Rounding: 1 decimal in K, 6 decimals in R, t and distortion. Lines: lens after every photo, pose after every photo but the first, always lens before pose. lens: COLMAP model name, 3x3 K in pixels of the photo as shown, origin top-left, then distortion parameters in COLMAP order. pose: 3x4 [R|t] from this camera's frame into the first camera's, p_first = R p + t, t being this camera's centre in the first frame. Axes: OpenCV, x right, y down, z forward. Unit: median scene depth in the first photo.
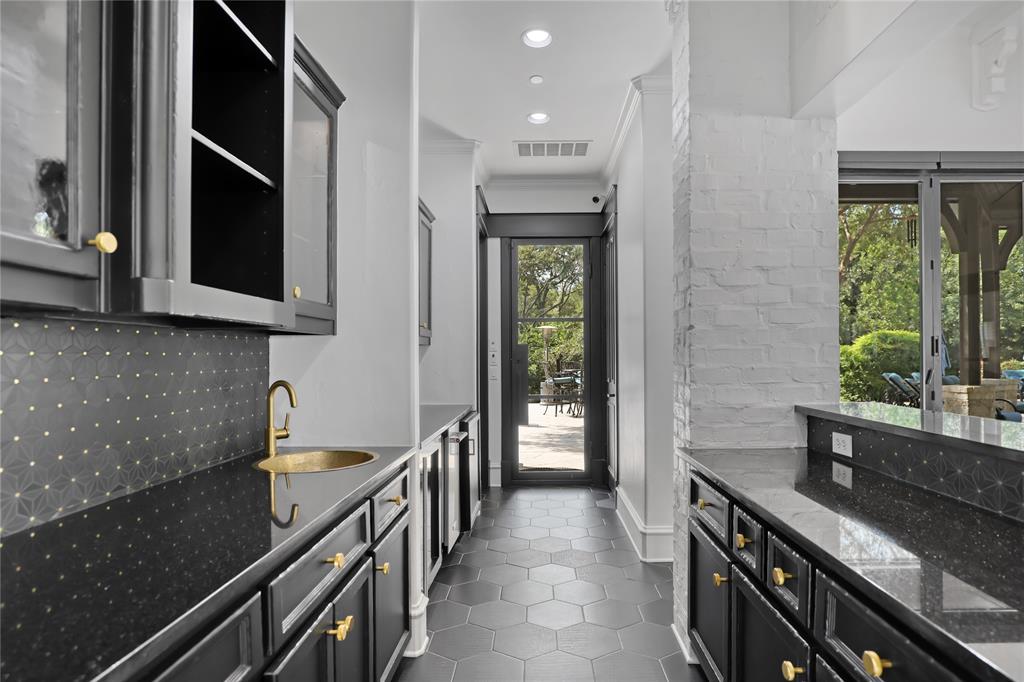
lens RADIAL K [[529.5, 0, 518.2], [0, 529.5, 348.4], [0, 0, 1]] dist [-0.019595, -0.000262]
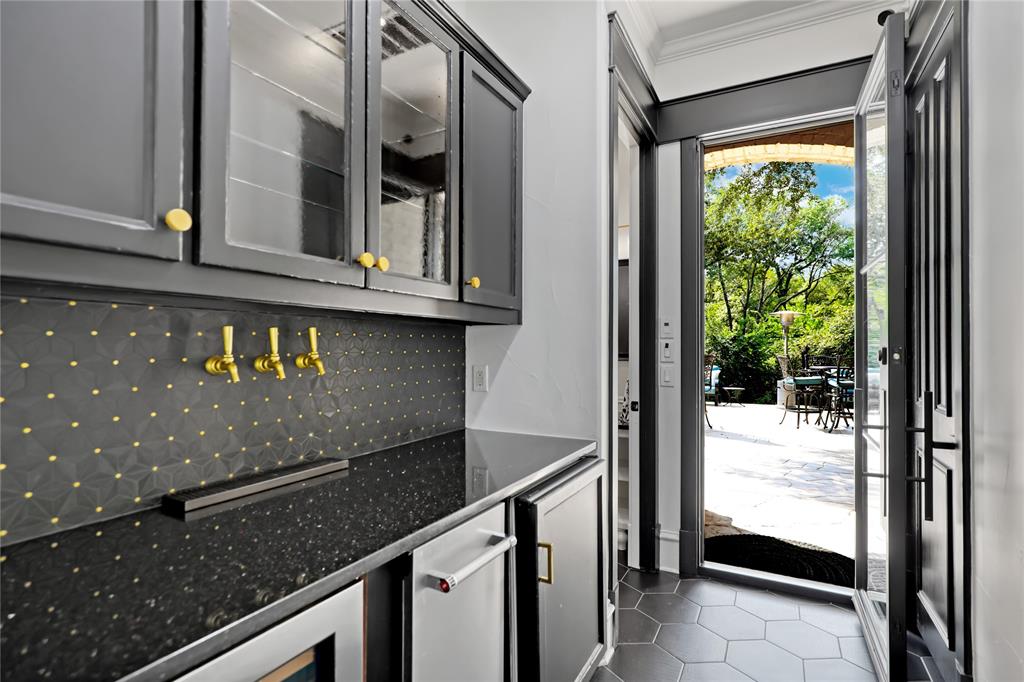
lens RADIAL K [[498.6, 0, 512.5], [0, 498.6, 345.7], [0, 0, 1]] dist [-0.004288, 0.000185]
pose [[0.898125, 0.000229, -0.439741, 0.017523], [0.003858, 0.999957, 0.008398, 0.003493], [0.439724, -0.009239, 0.898085, 0.181808]]
